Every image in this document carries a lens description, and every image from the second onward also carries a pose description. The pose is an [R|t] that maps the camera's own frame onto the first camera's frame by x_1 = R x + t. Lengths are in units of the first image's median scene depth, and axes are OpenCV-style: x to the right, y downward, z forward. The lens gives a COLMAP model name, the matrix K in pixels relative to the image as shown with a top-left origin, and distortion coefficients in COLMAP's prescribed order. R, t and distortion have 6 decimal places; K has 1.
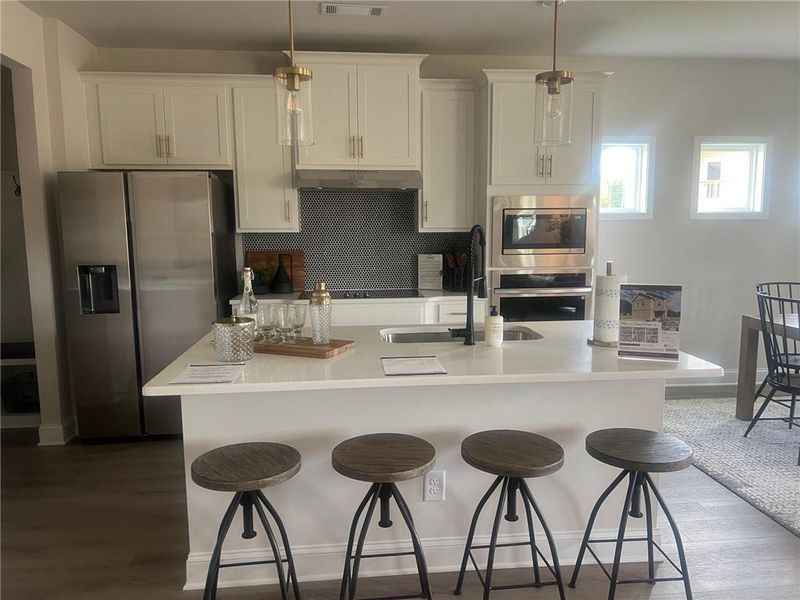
lens RADIAL K [[603.0, 0, 402.8], [0, 603.0, 303.4], [0, 0, 1]] dist [0.068955, -0.093402]
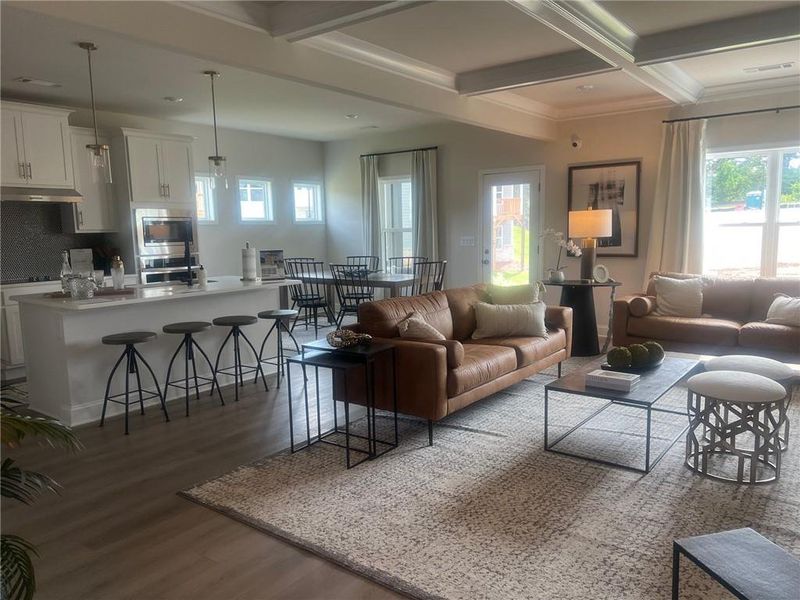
lens RADIAL K [[603.0, 0, 402.8], [0, 603.0, 303.4], [0, 0, 1]] dist [0.068955, -0.093402]
pose [[0.679615, -0.098101, 0.726980, -0.532059], [0.107084, 0.993669, 0.033982, 0.081392], [-0.725711, 0.054753, 0.685817, -0.539075]]
